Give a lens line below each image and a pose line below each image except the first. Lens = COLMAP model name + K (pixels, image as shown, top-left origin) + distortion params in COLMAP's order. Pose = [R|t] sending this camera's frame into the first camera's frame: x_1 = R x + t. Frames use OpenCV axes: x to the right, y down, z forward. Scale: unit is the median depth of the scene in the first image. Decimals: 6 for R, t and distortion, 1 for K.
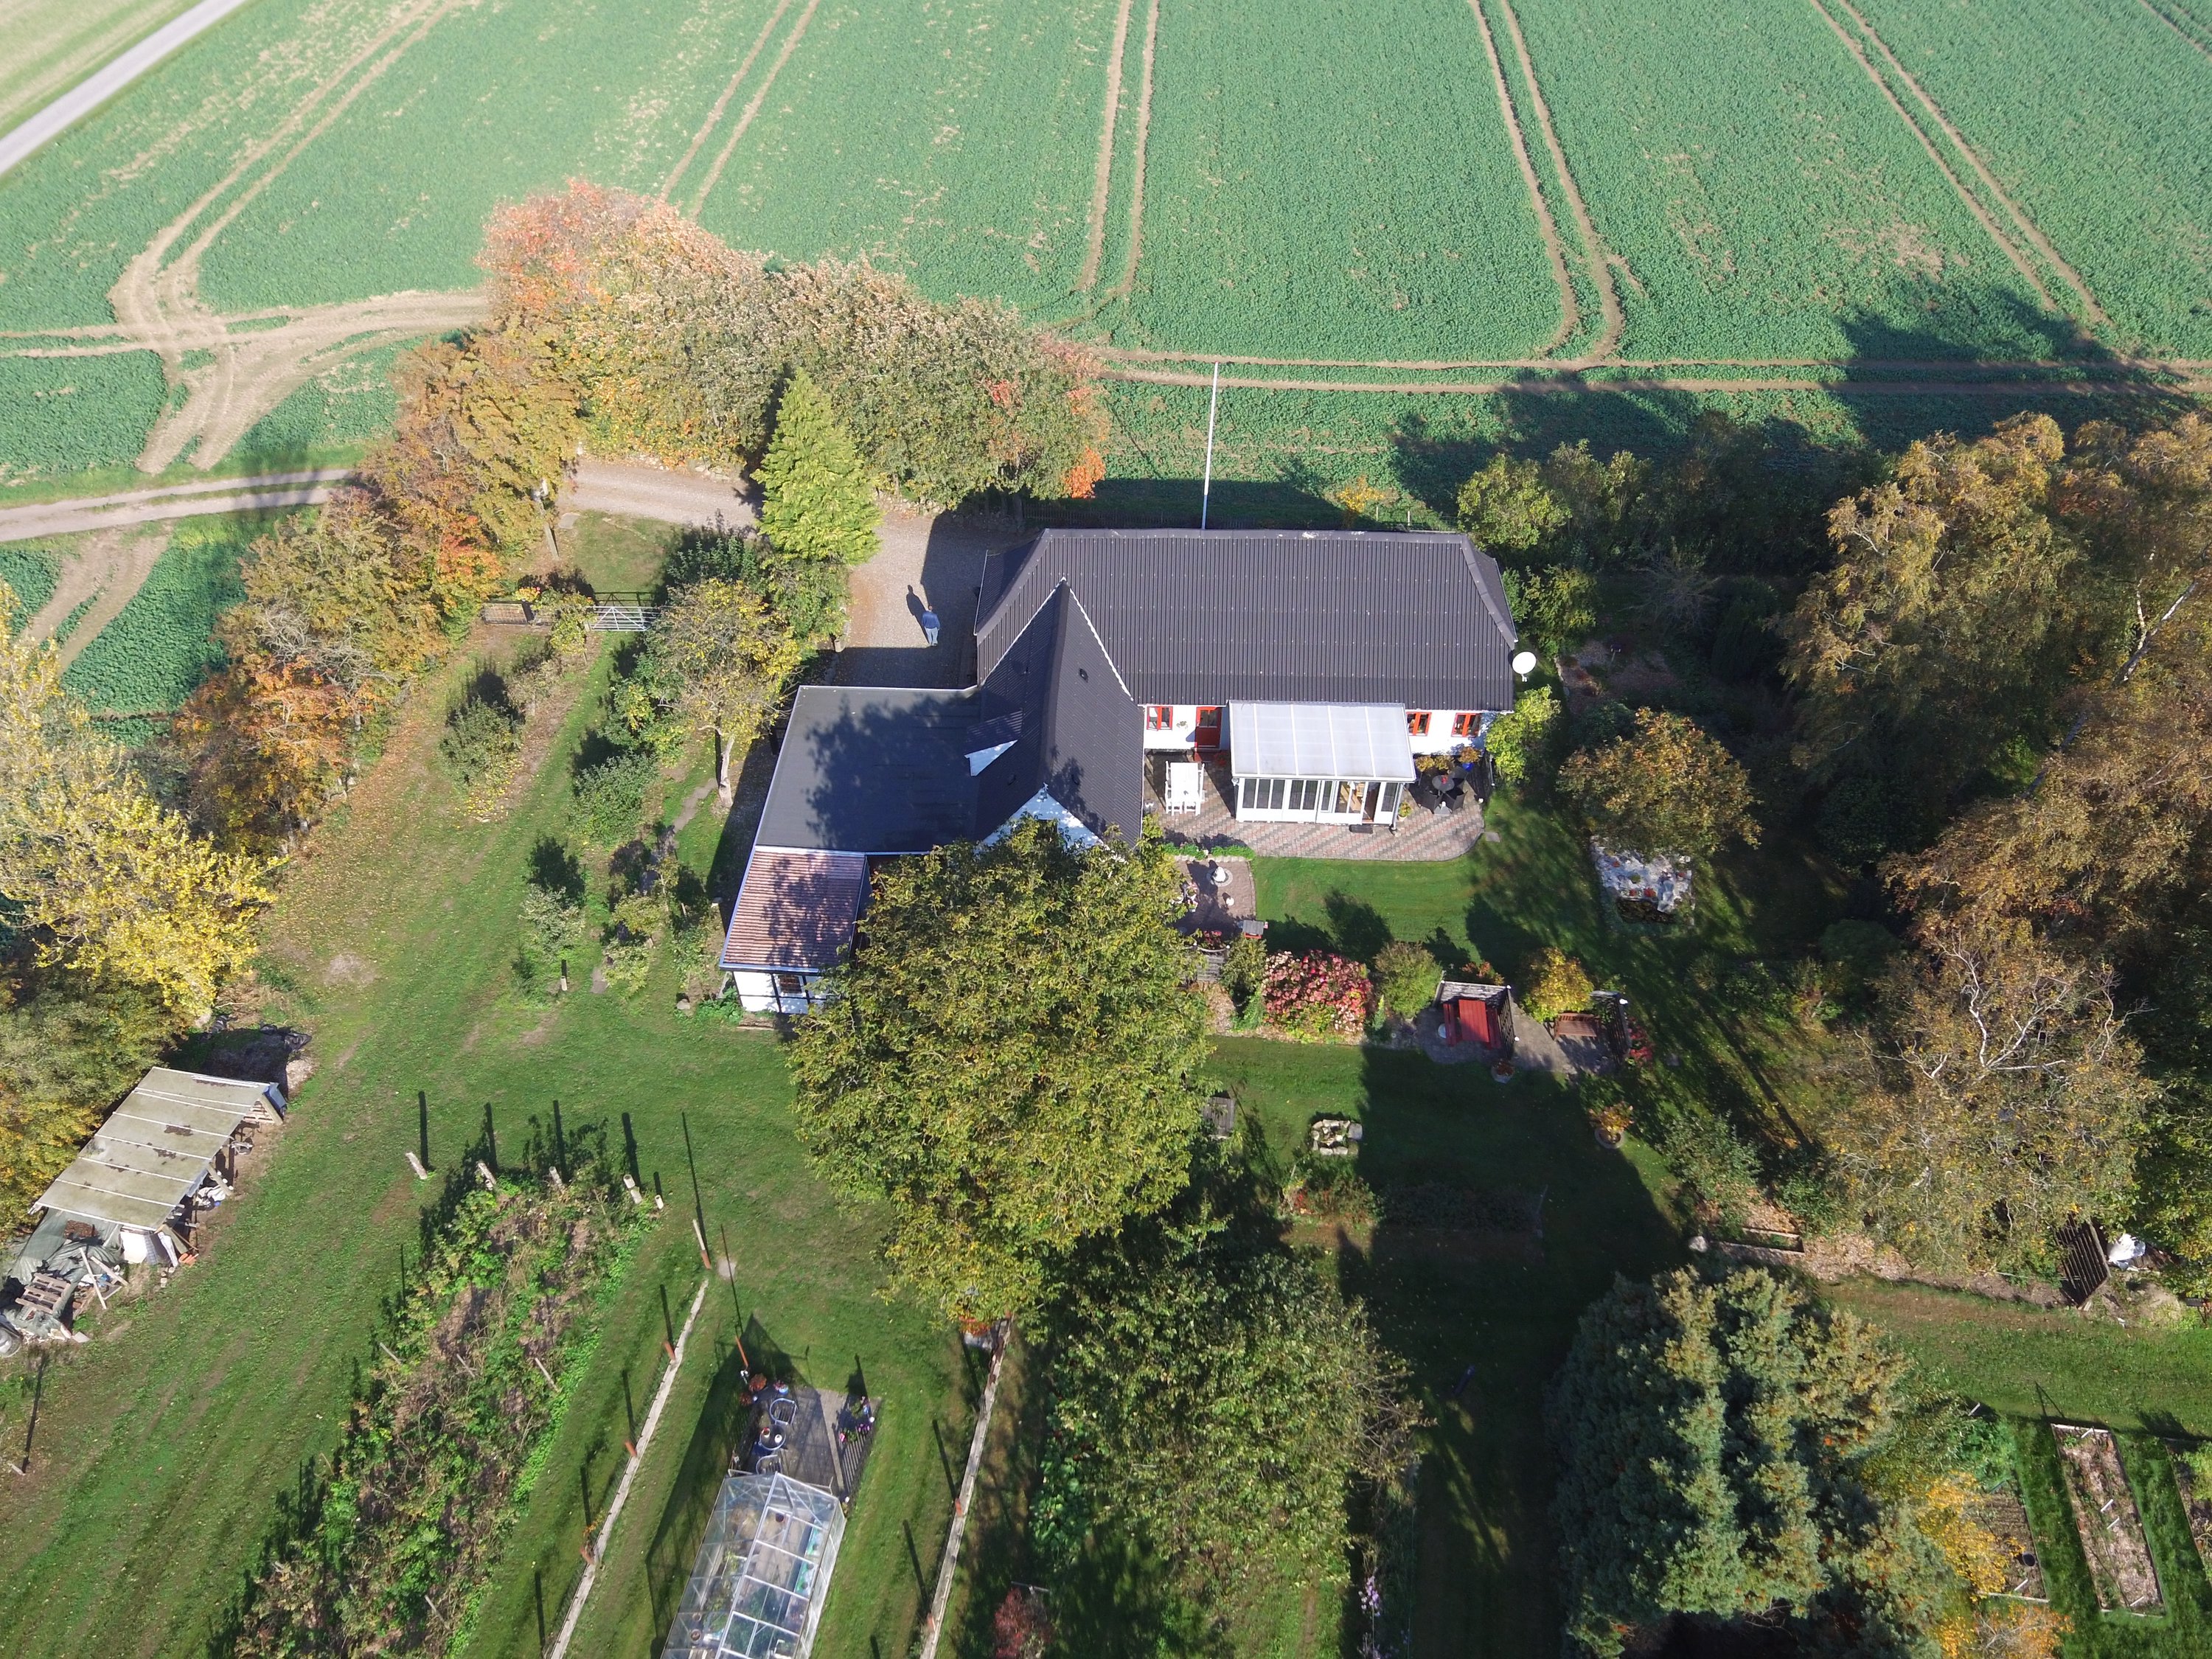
lens RADIAL K [[1507.2, 0, 1108.4], [0, 1507.2, 868.6], [0, 0, 1]] dist [-0.002121, 0.001405]
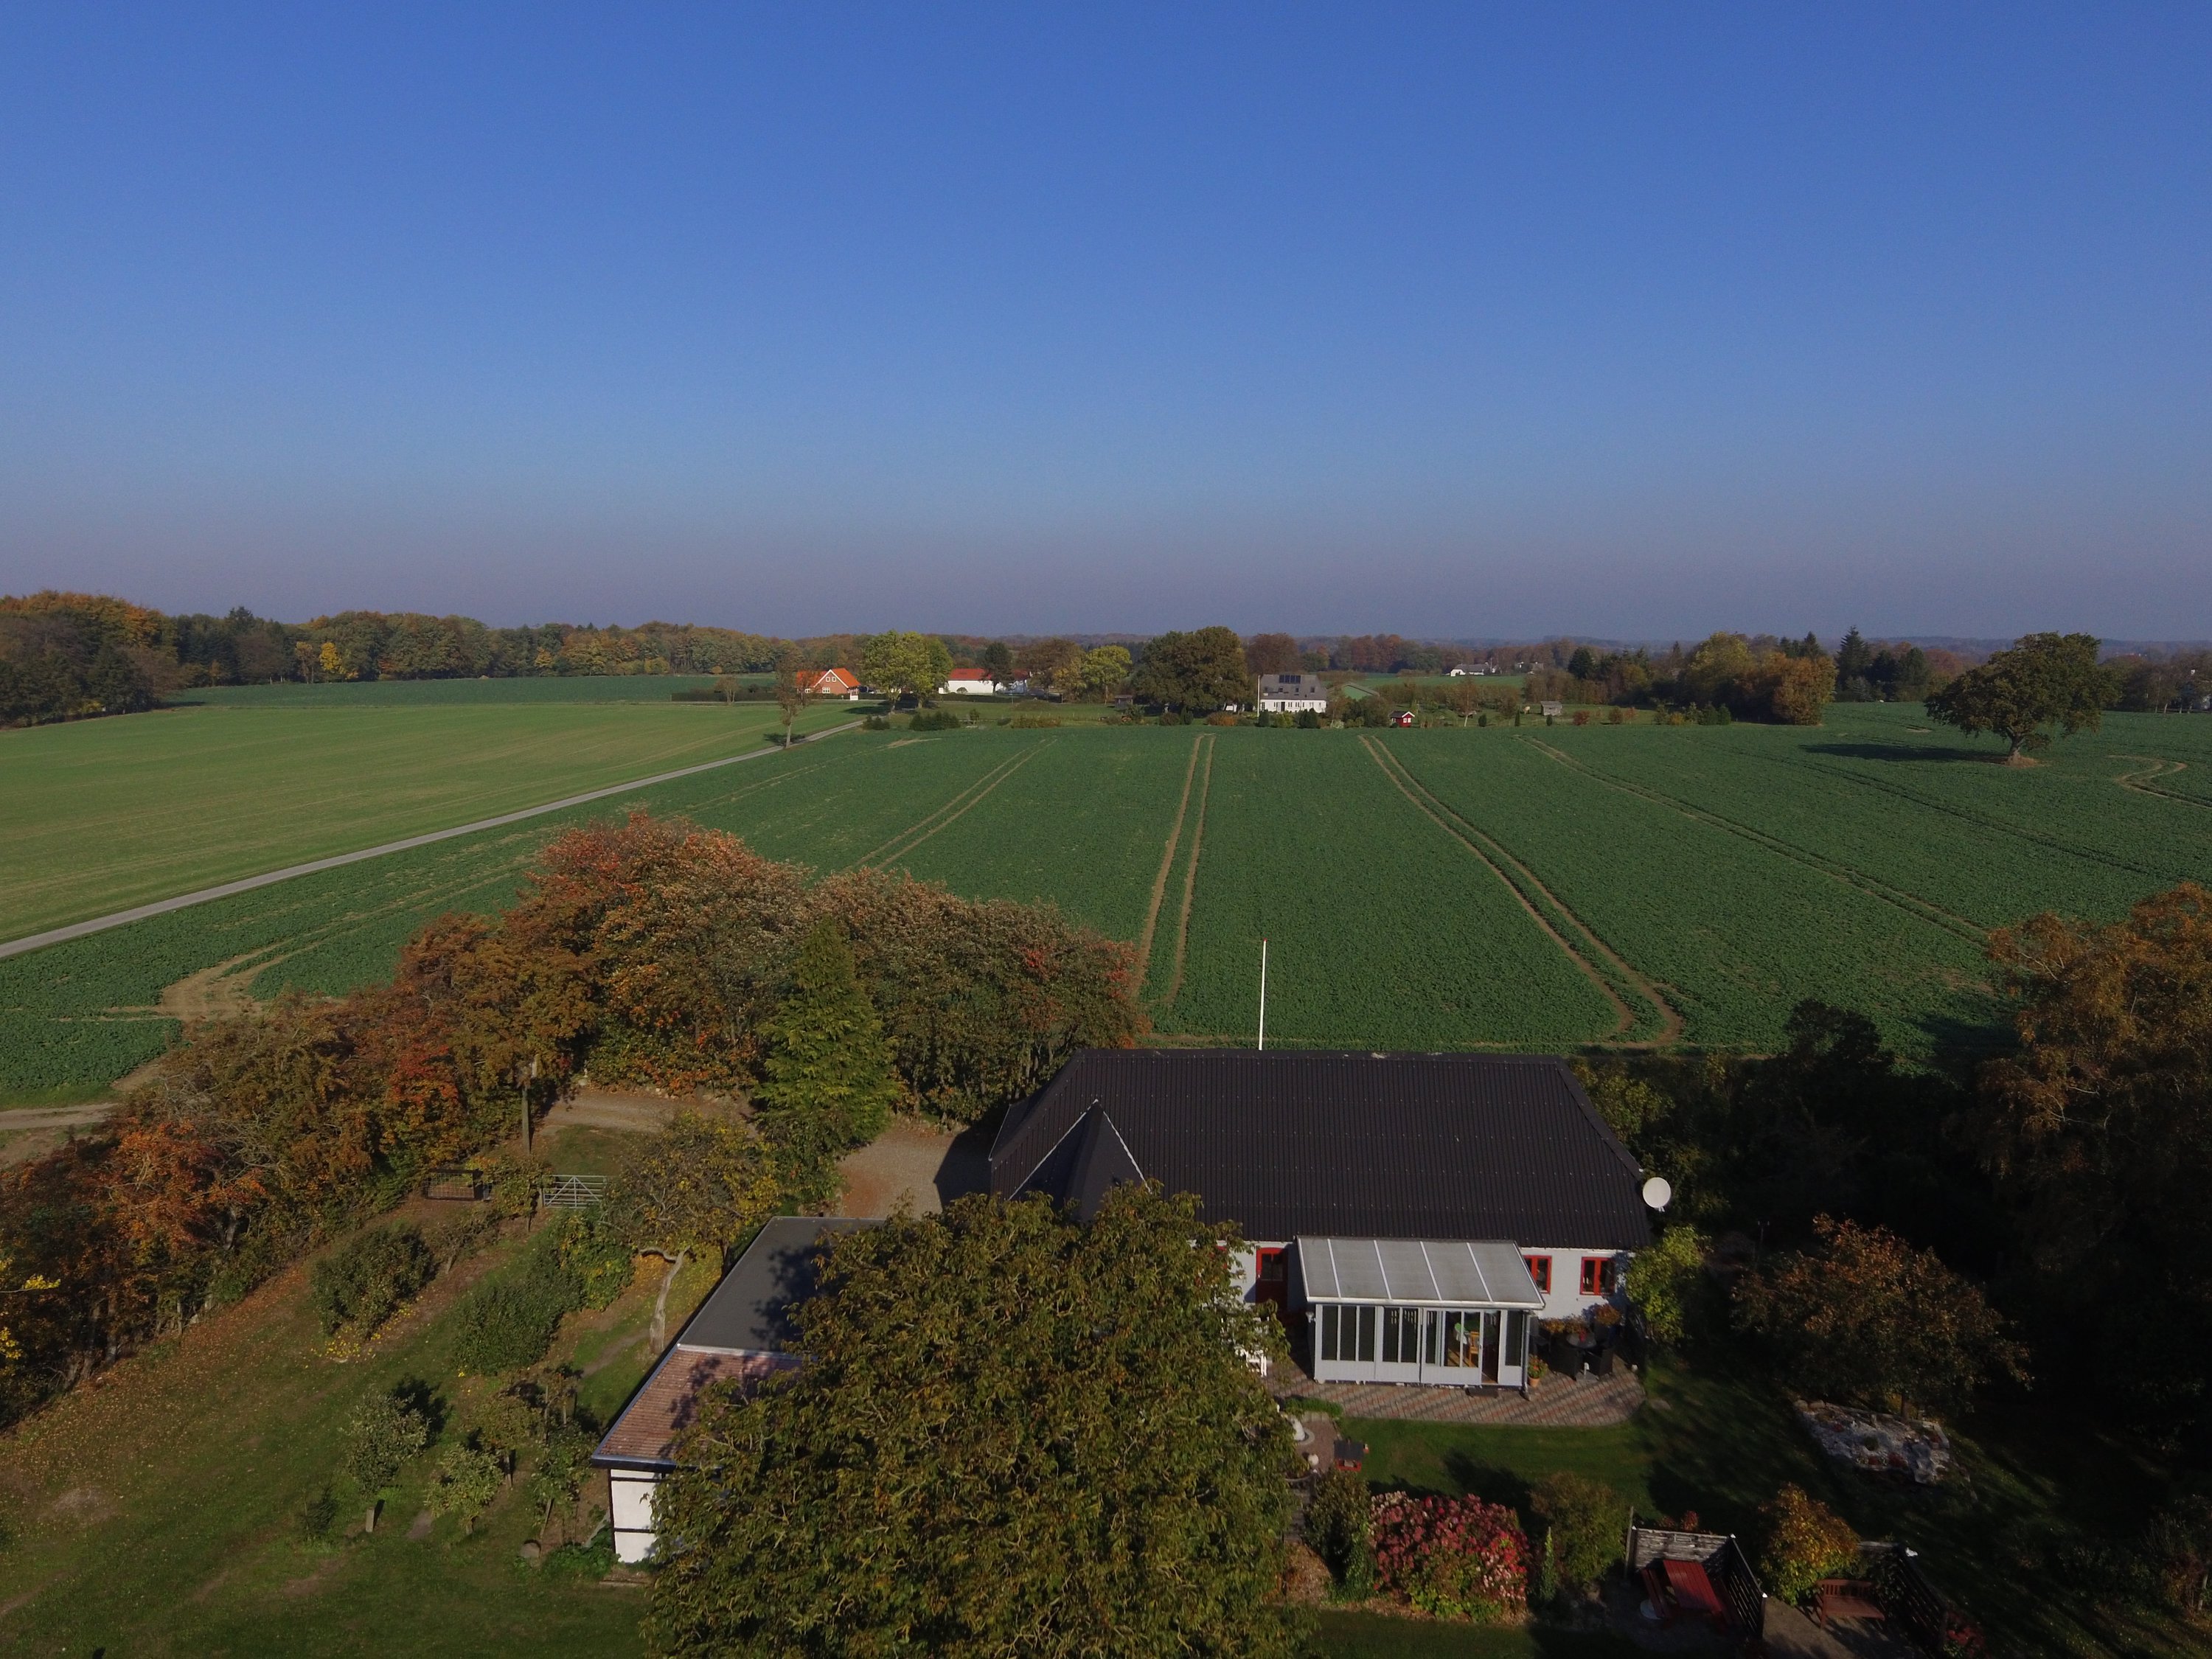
lens RADIAL K [[1507.2, 0, 1109.4], [0, 1507.2, 877.0], [0, 0, 1]] dist [-0.002121, 0.001405]
pose [[0.999537, 0.003318, -0.030238, 0.003553], [-0.020727, 0.801845, -0.597172, 0.248558], [0.022265, 0.597523, 0.801543, 0.265770]]
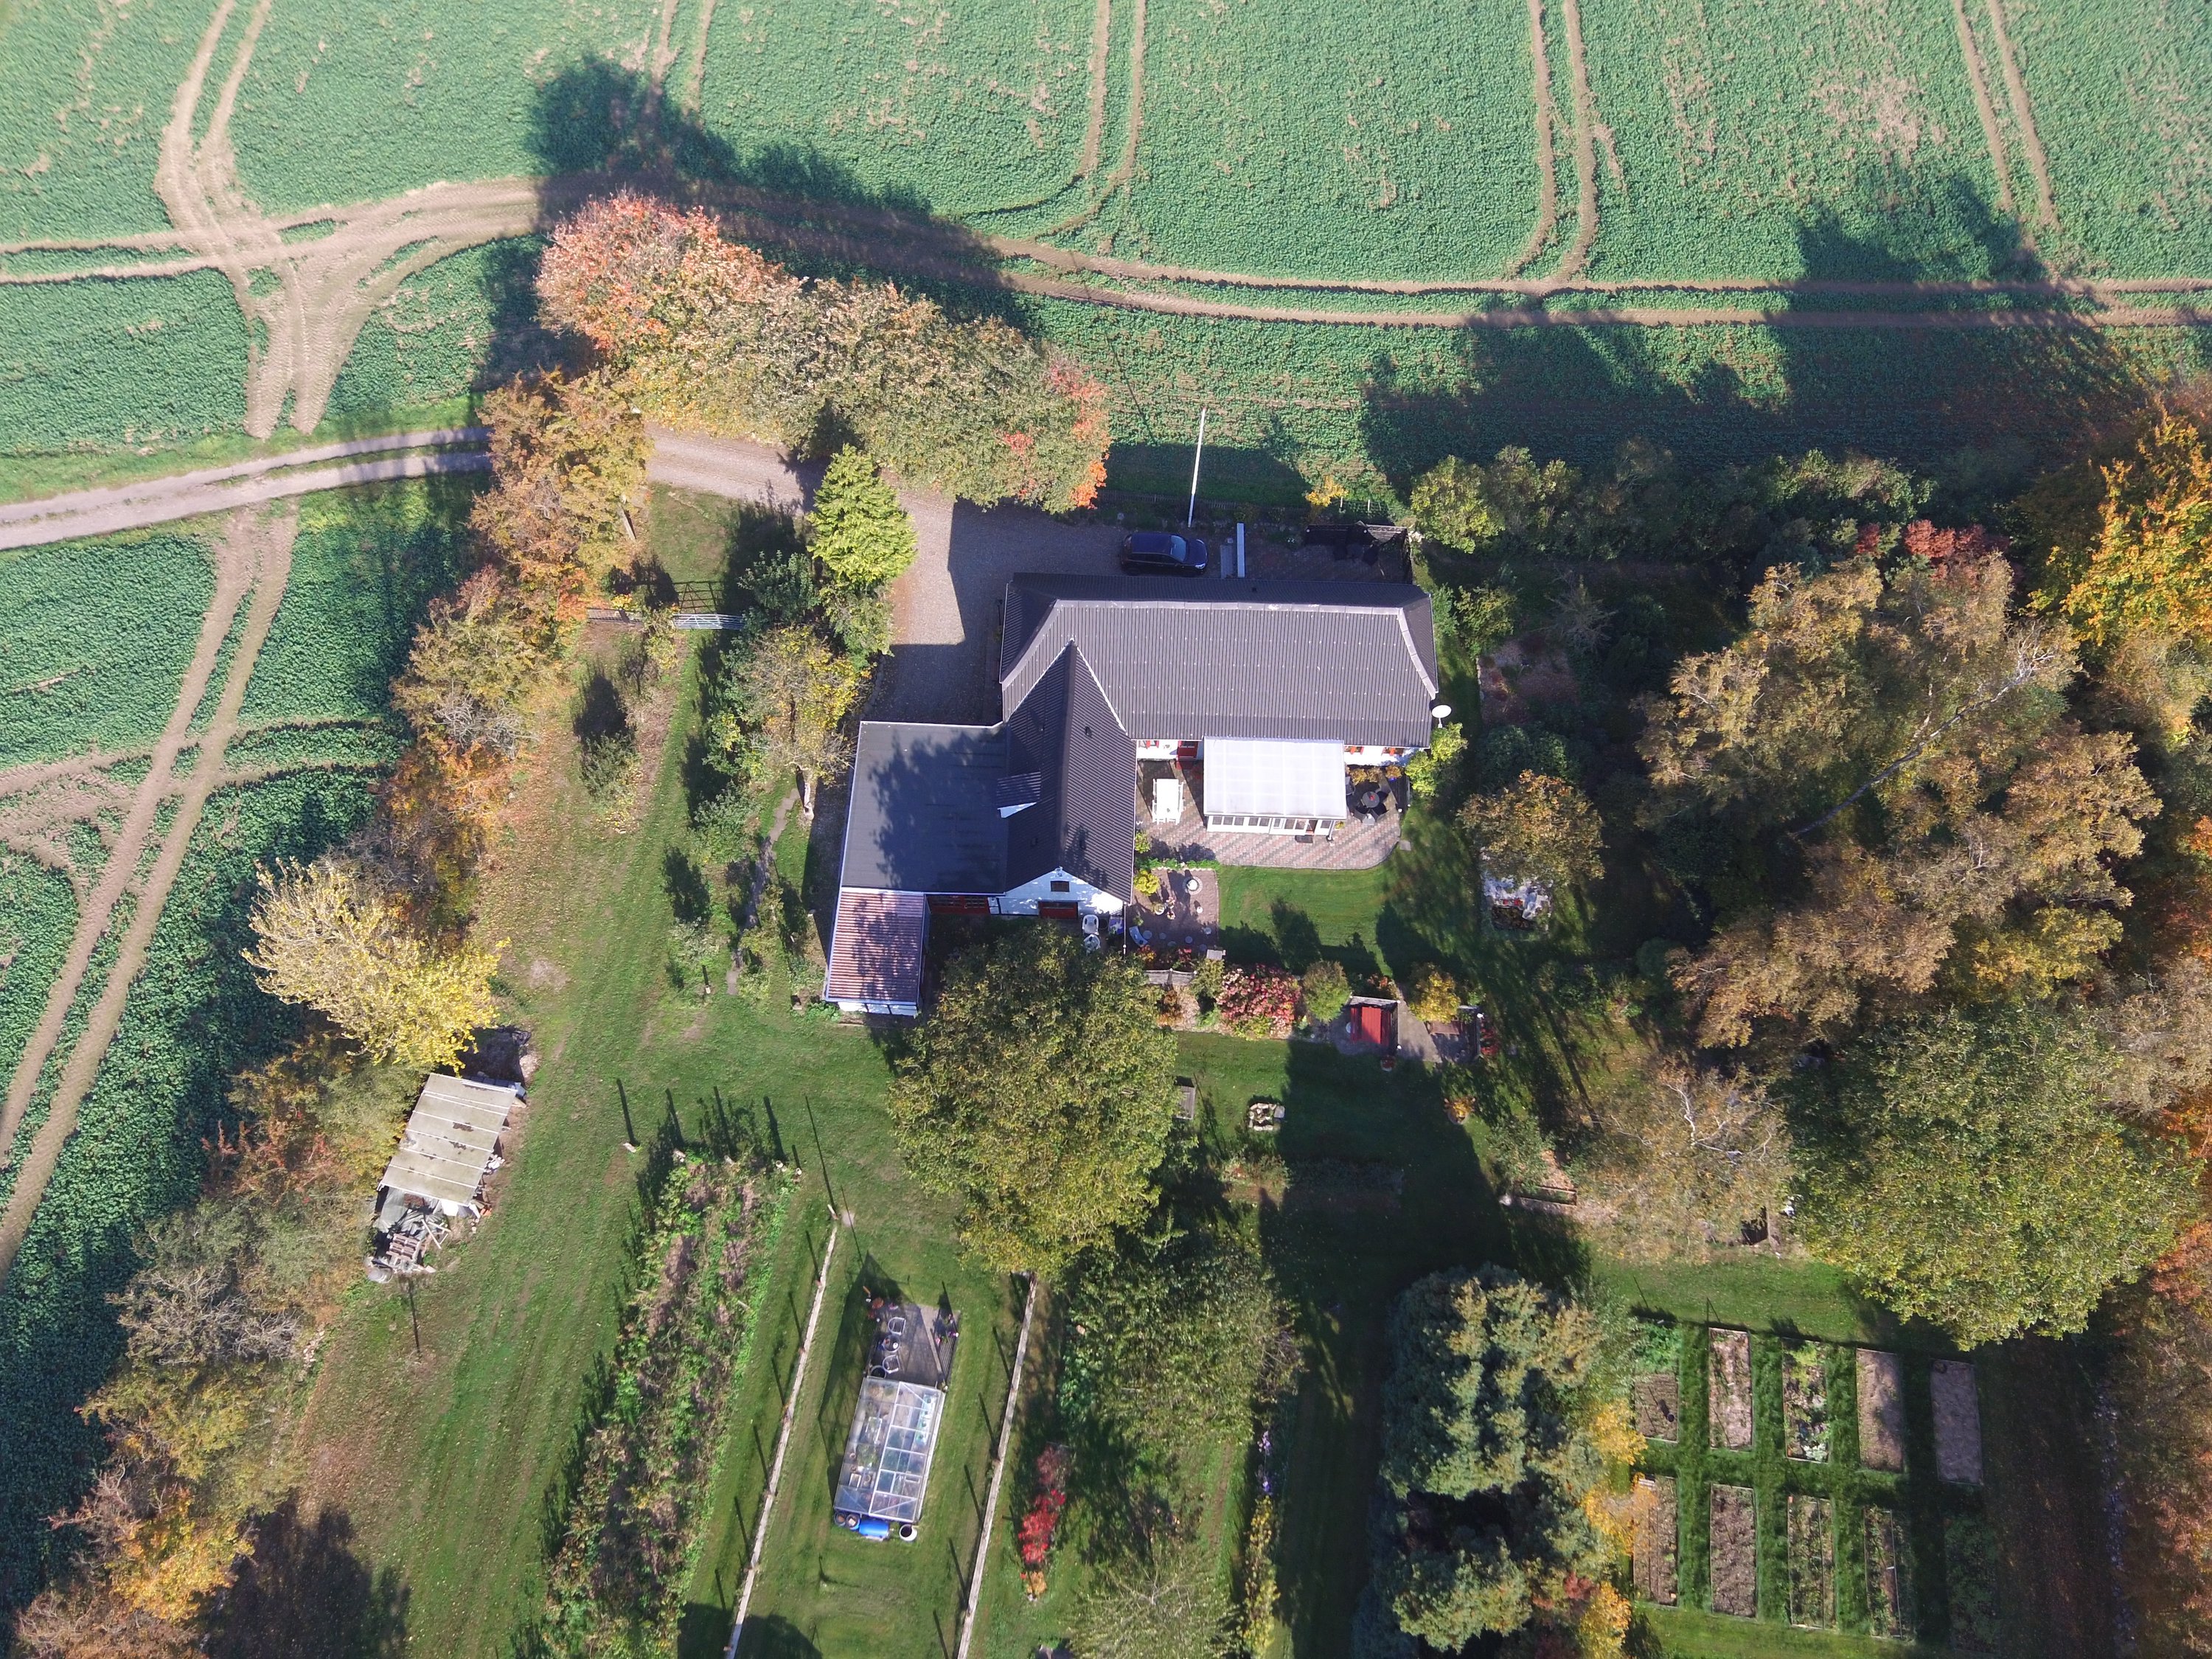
lens RADIAL K [[1507.2, 0, 1107.6], [0, 1507.2, 865.5], [0, 0, 1]] dist [-0.002121, 0.001405]
pose [[0.999982, 0.004764, 0.003718, -0.004888], [-0.005745, 0.940255, 0.340424, -0.496246], [-0.001874, -0.340439, 0.940265, -0.244484]]
